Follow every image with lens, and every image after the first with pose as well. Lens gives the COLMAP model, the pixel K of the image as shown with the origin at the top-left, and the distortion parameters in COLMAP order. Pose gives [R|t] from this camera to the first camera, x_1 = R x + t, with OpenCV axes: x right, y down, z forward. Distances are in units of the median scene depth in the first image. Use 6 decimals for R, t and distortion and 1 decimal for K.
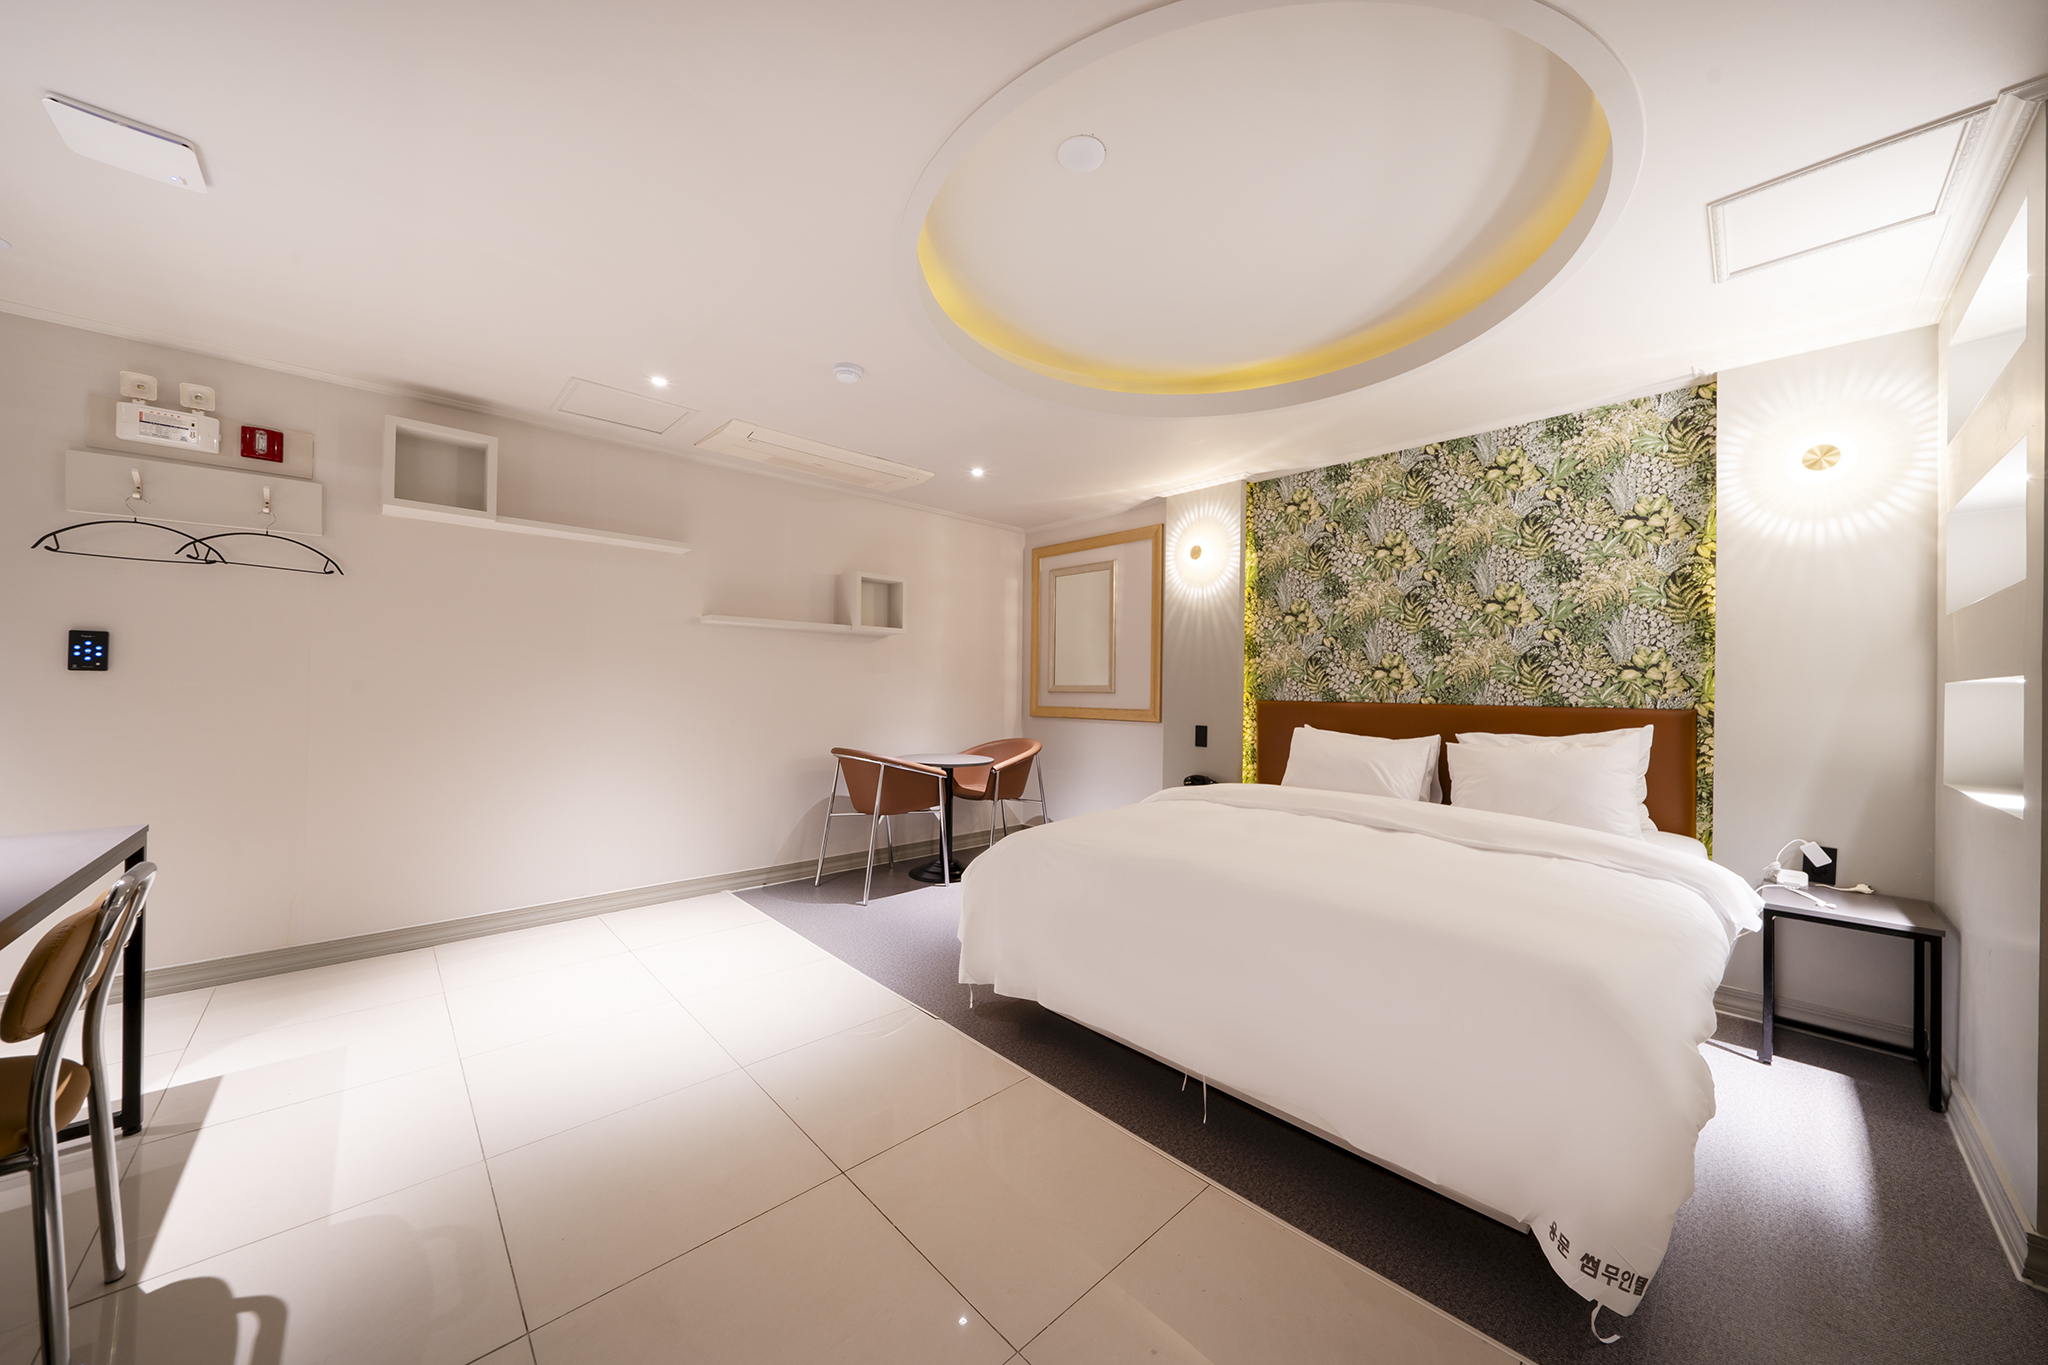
lens RADIAL K [[700.7, 0, 1032.5], [0, 700.7, 686.5], [0, 0, 1]] dist [-0.006091, -0.000125]
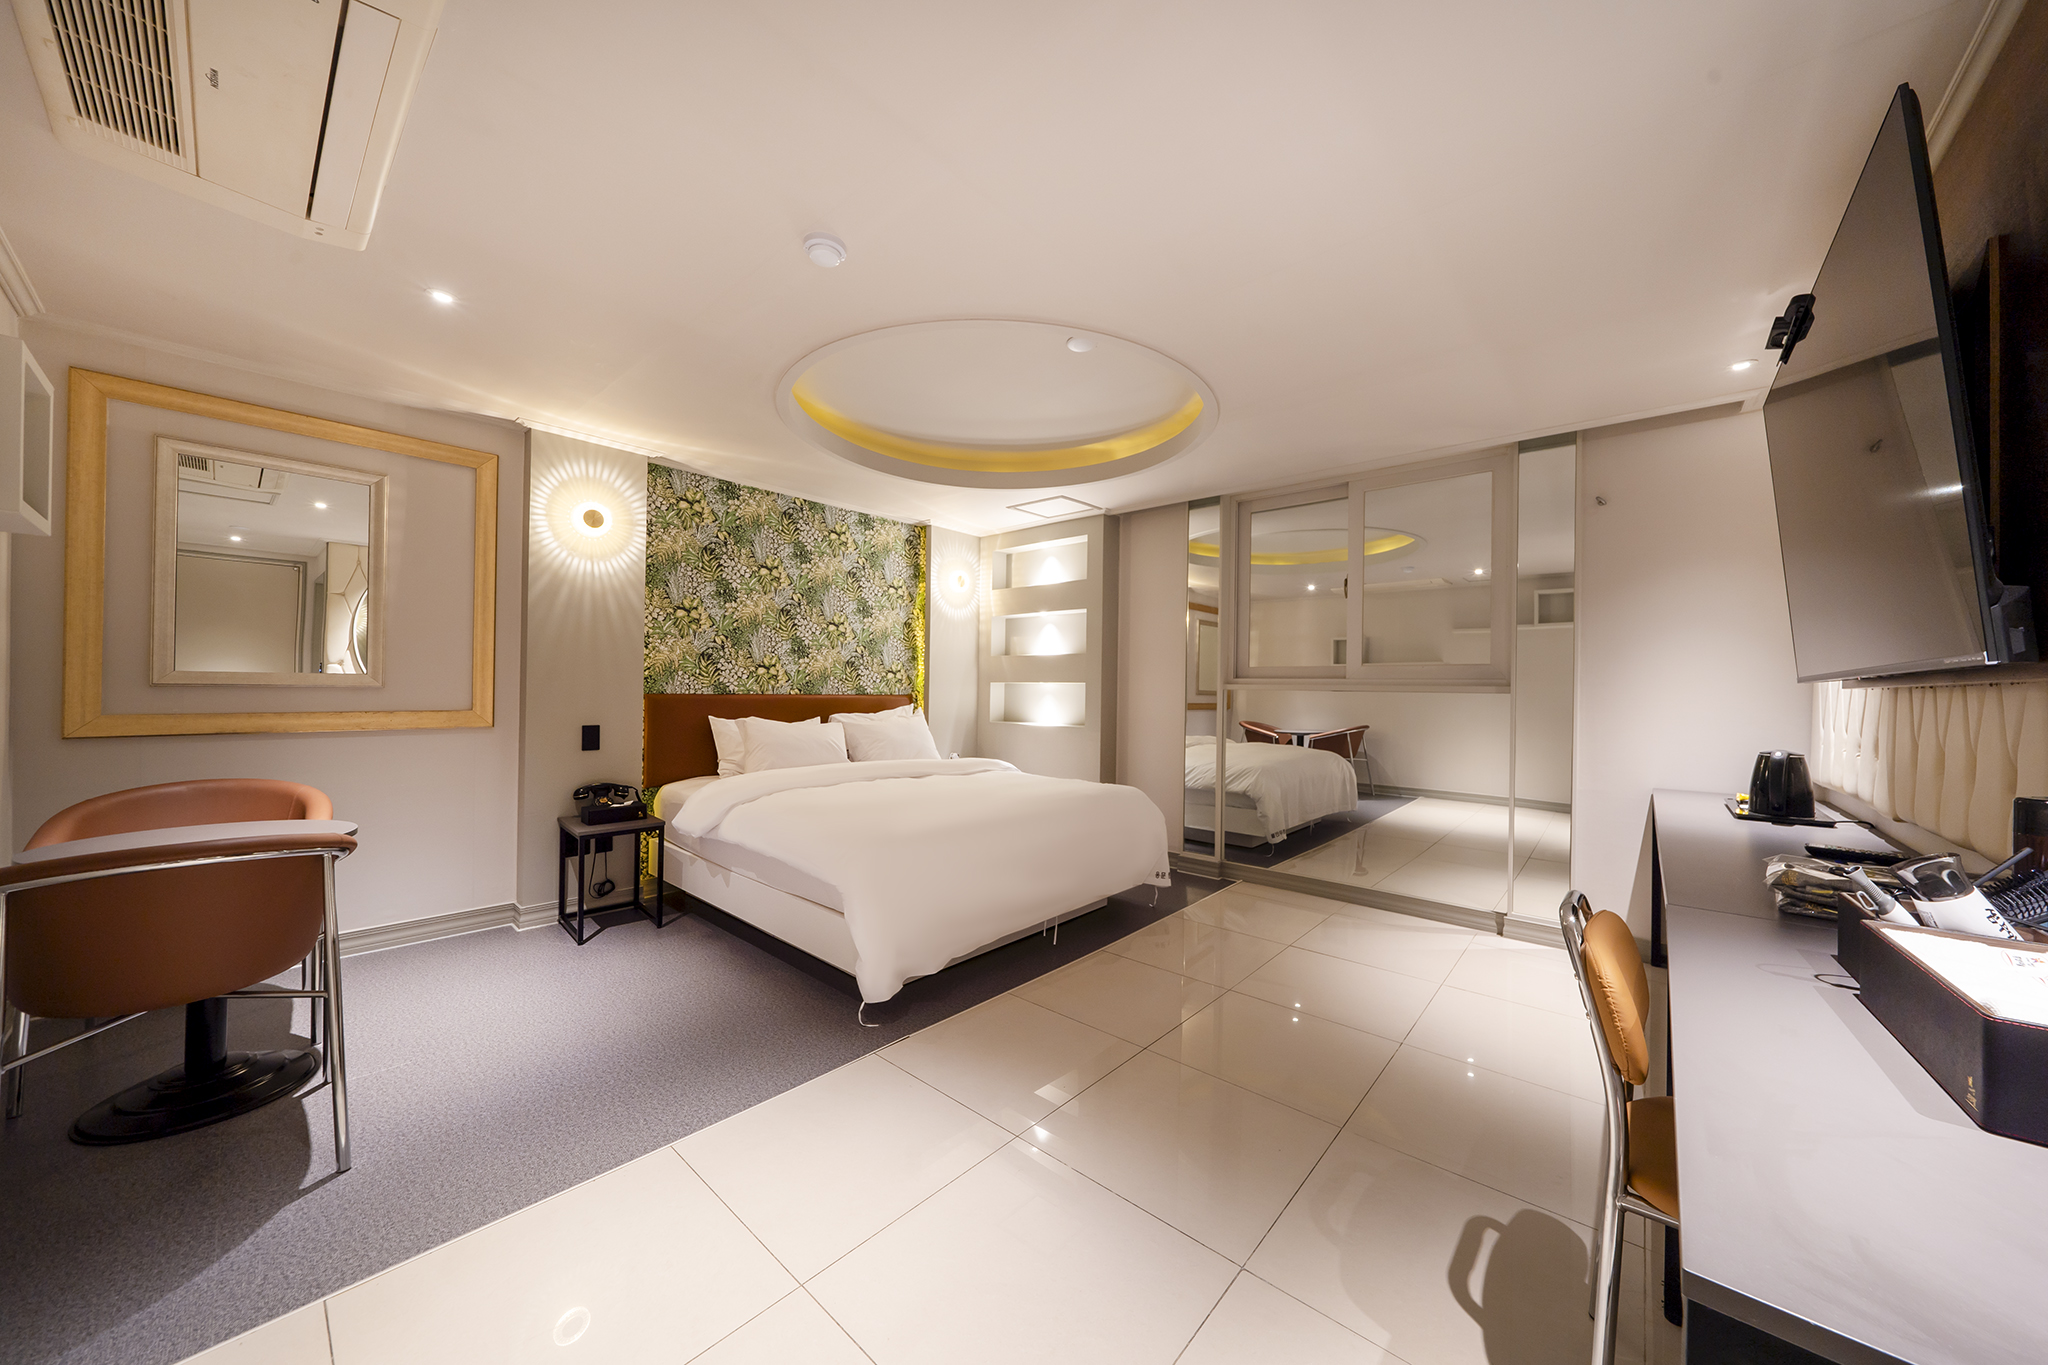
lens RADIAL K [[700.7, 0, 1032.5], [0, 700.7, 686.5], [0, 0, 1]] dist [-0.006091, -0.000125]
pose [[-0.088089, -0.010213, 0.996060, -0.742119], [-0.019309, 0.999777, 0.008544, -0.009488], [-0.995925, -0.018481, -0.088266, 0.628413]]
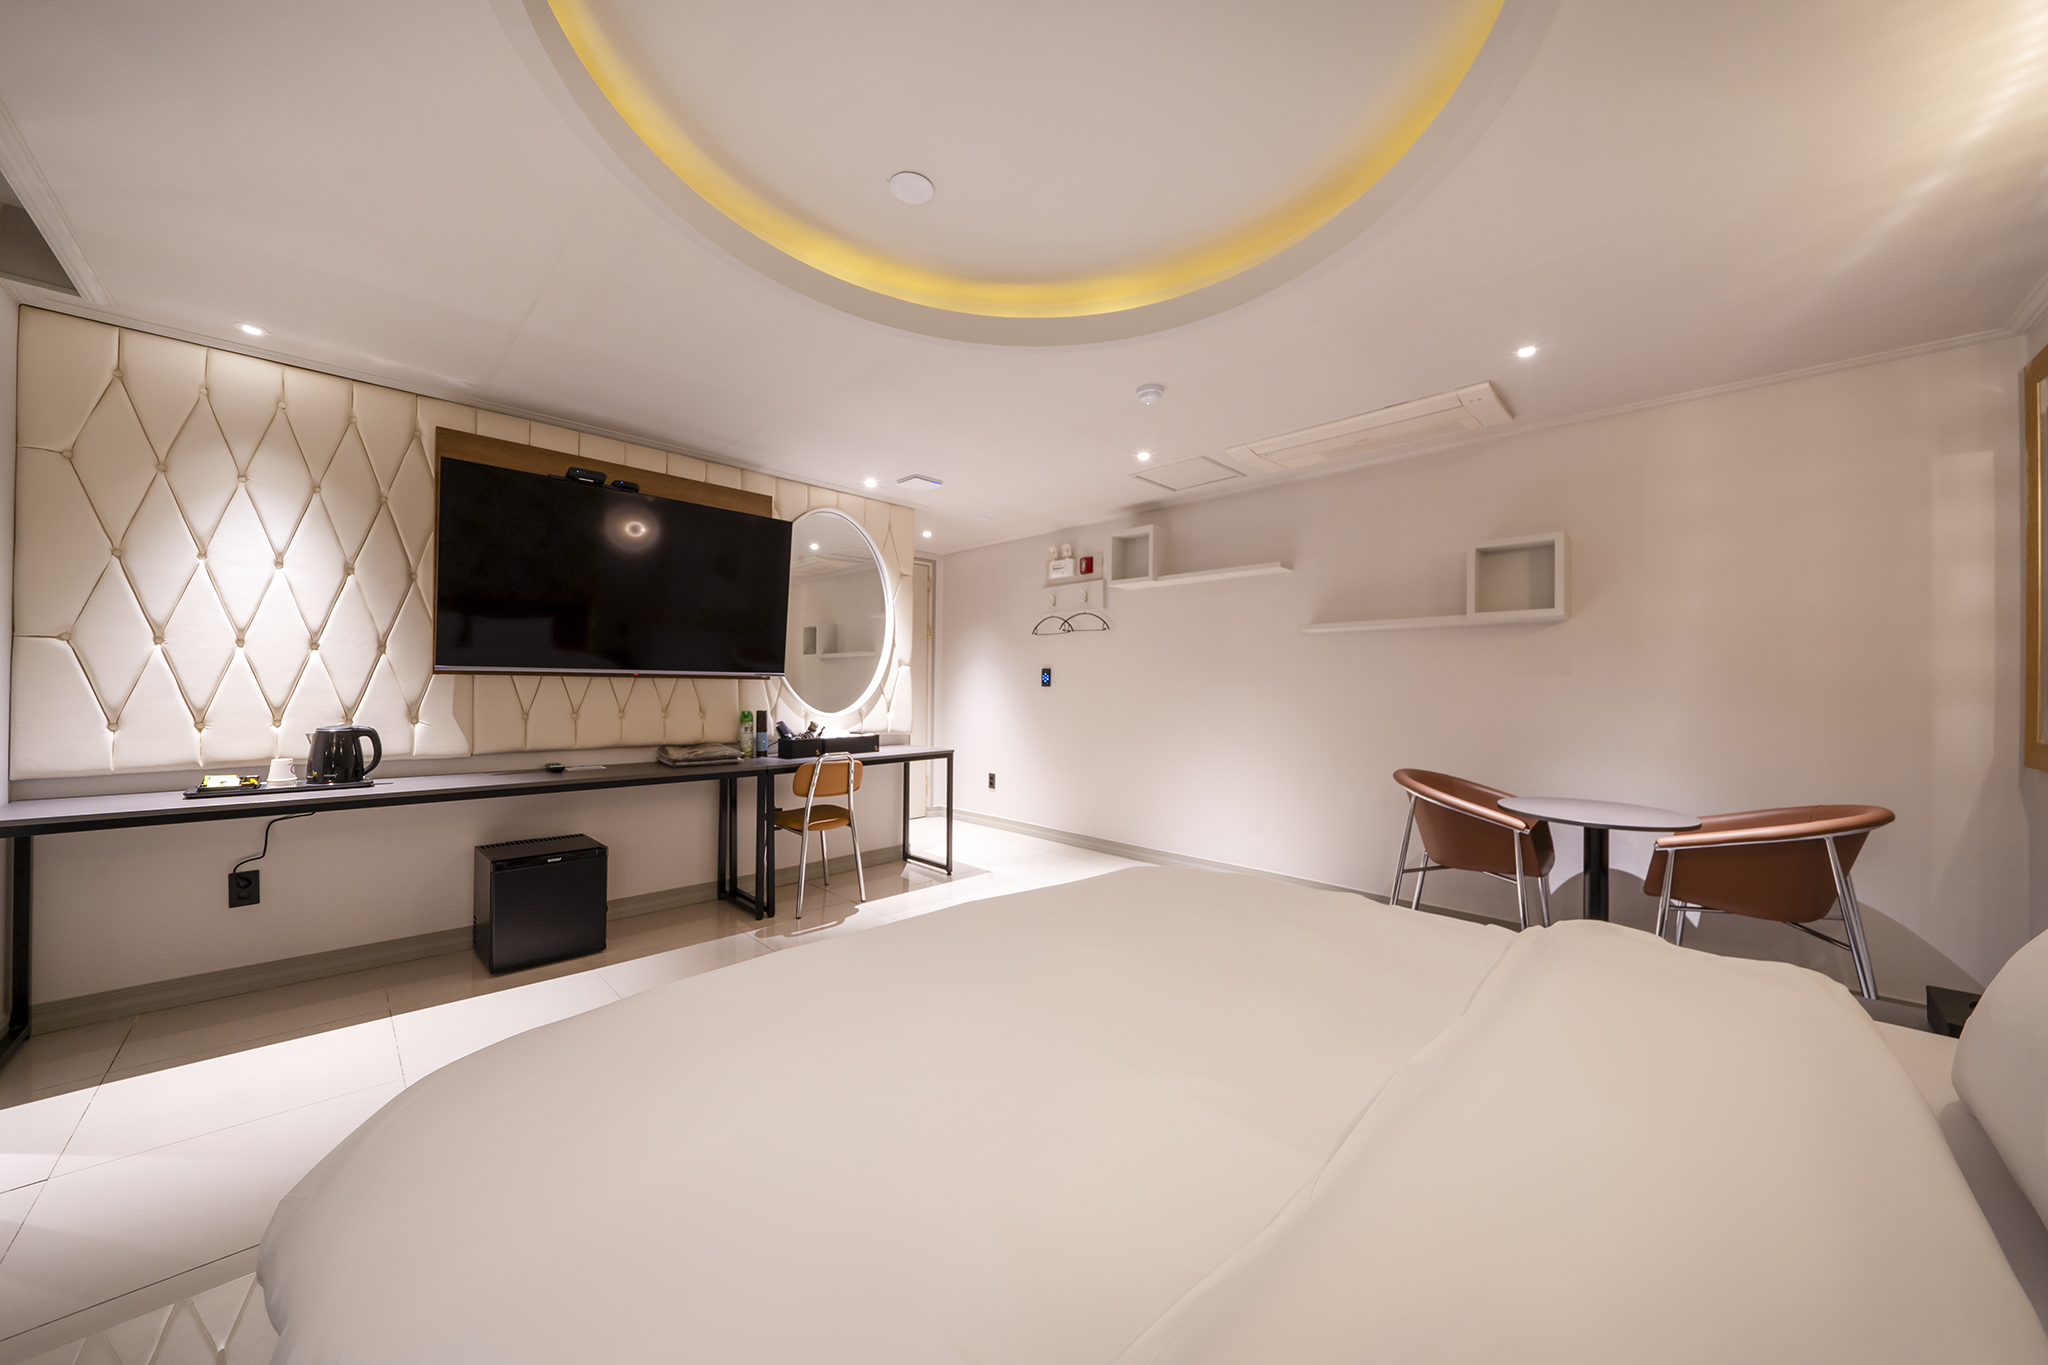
lens RADIAL K [[700.7, 0, 1032.5], [0, 700.7, 686.5], [0, 0, 1]] dist [-0.006091, -0.000125]
pose [[0.028363, -0.012792, -0.999516, 0.581368], [-0.004918, 0.999904, -0.012936, 0.004089], [0.999586, 0.005283, 0.028298, 0.594042]]
